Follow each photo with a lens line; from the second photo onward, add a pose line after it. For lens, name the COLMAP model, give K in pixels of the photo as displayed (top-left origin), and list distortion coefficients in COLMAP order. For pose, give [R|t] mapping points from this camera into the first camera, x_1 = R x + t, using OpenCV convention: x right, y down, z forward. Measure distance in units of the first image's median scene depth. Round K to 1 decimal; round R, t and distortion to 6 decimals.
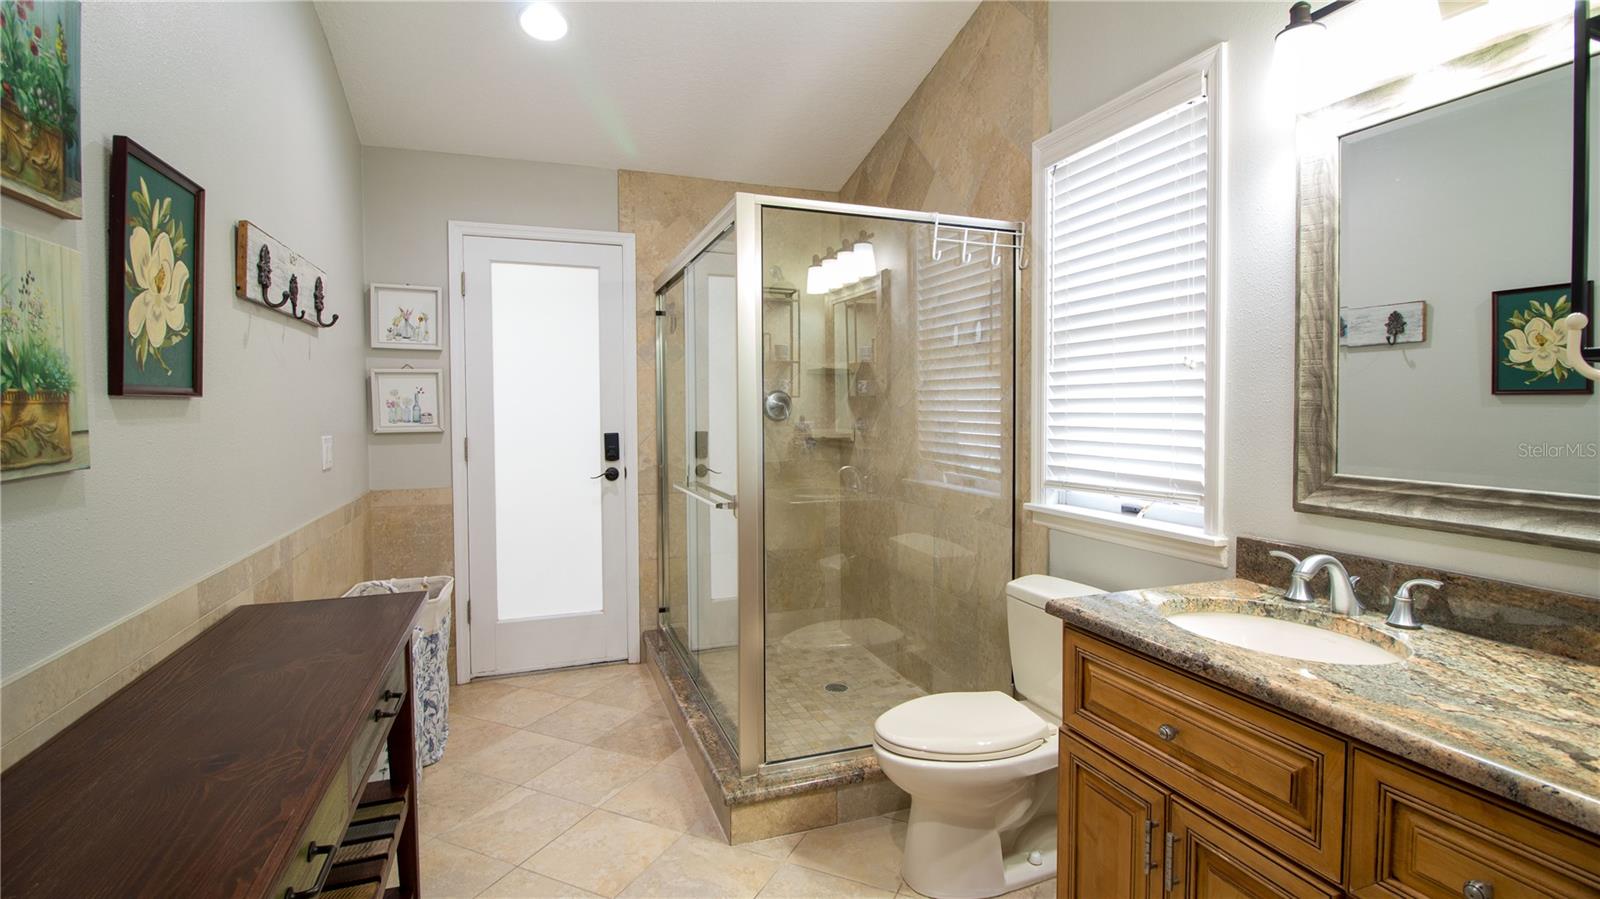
lens RADIAL K [[751.5, 0, 803.0], [0, 751.5, 438.9], [0, 0, 1]] dist [0.000615, 0.000185]
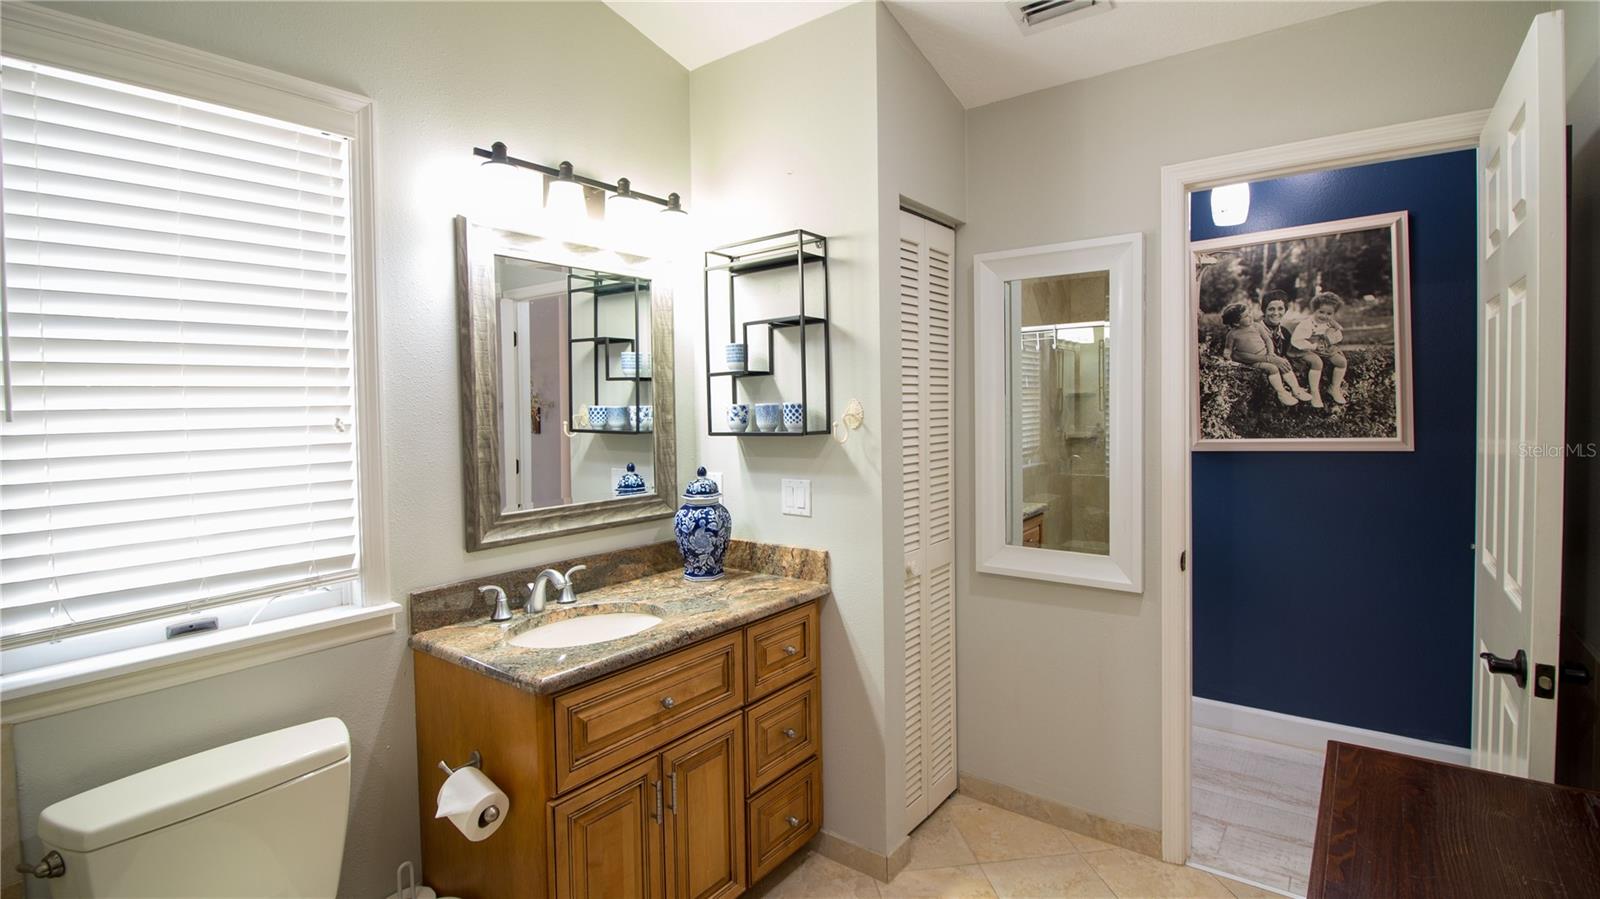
lens RADIAL K [[751.5, 0, 801.8], [0, 751.5, 440.4], [0, 0, 1]] dist [0.000615, 0.000185]
pose [[-0.540347, -0.025927, 0.841043, -0.671896], [0.057535, 0.996047, 0.067671, -0.140179], [-0.839473, 0.084955, -0.536719, 1.275167]]
